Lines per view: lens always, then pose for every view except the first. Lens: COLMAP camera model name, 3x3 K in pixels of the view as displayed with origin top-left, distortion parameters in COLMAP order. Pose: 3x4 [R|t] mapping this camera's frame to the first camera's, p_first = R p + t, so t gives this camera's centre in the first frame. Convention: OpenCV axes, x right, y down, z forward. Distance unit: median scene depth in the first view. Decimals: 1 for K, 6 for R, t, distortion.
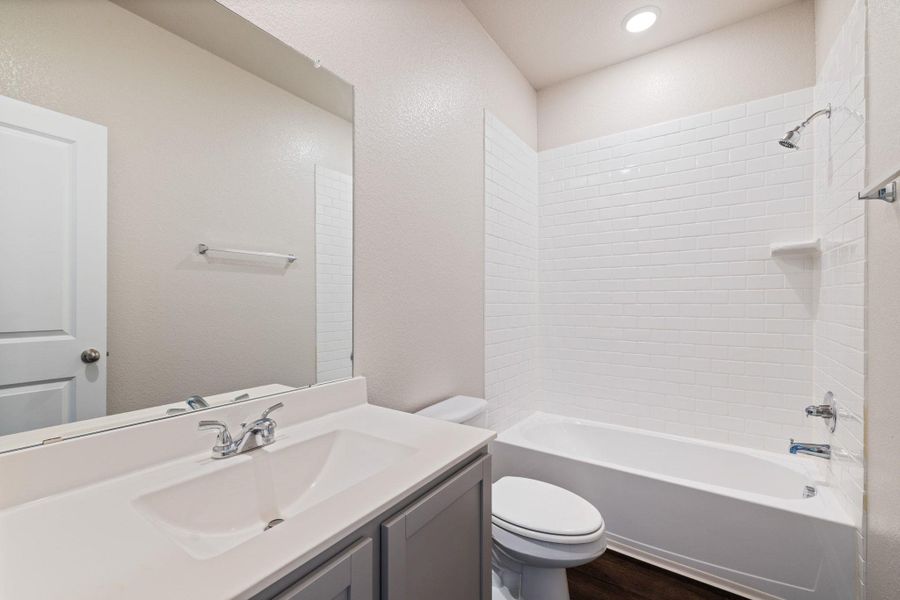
lens RADIAL K [[377.4, 0, 443.2], [0, 377.4, 298.3], [0, 0, 1]] dist [-0.000123, -0.000194]
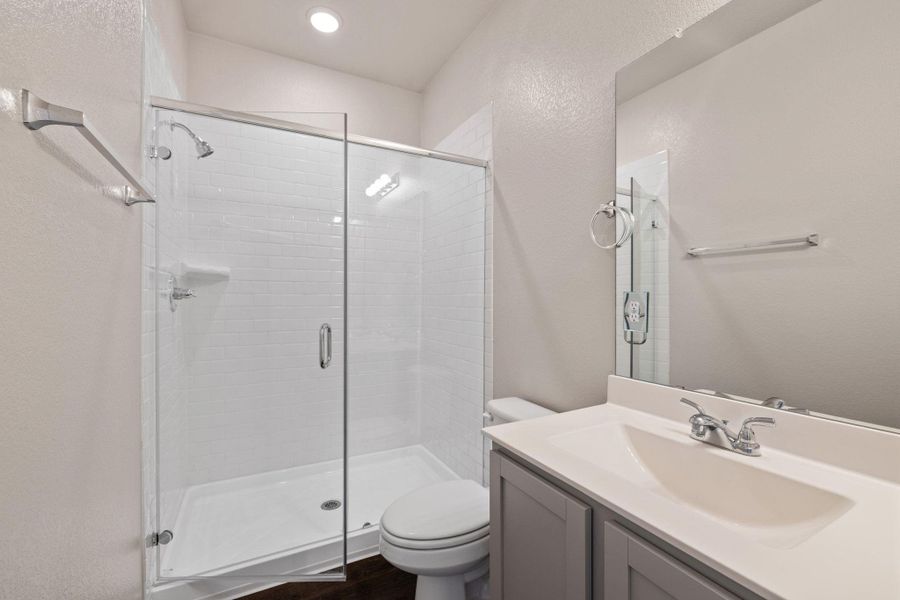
lens RADIAL K [[377.4, 0, 443.2], [0, 377.4, 298.3], [0, 0, 1]] dist [-0.000123, -0.000194]
pose [[-0.466880, 0.000153, -0.884321, 0.757120], [0.005898, 0.999978, -0.002941, 0.012470], [0.884301, -0.006589, -0.466870, 0.888780]]
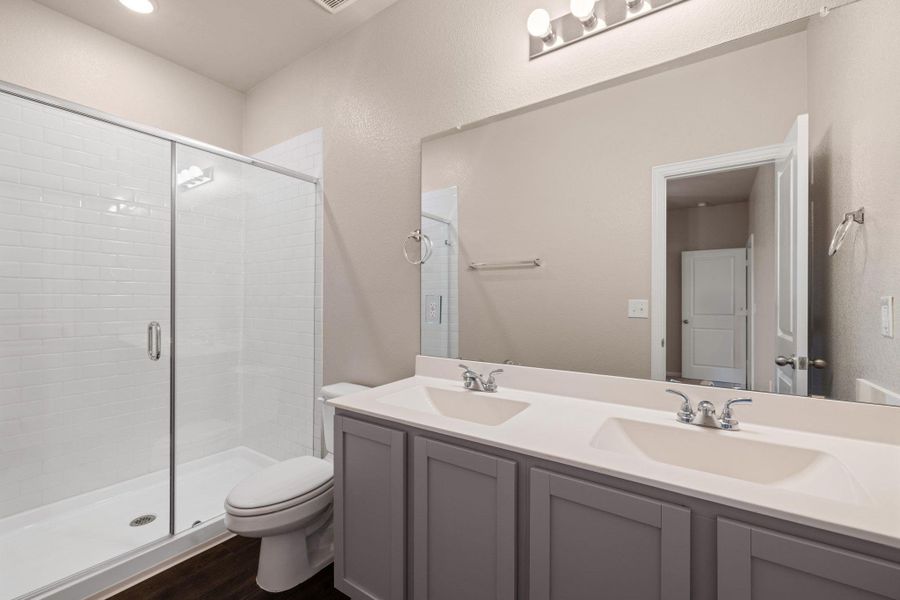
lens RADIAL K [[377.4, 0, 443.2], [0, 377.4, 298.3], [0, 0, 1]] dist [-0.000123, -0.000194]
pose [[0.002008, -0.003568, -0.999992, 1.203683], [0.004565, 0.999983, -0.003559, 0.010842], [0.999988, -0.004558, 0.002024, 0.914742]]
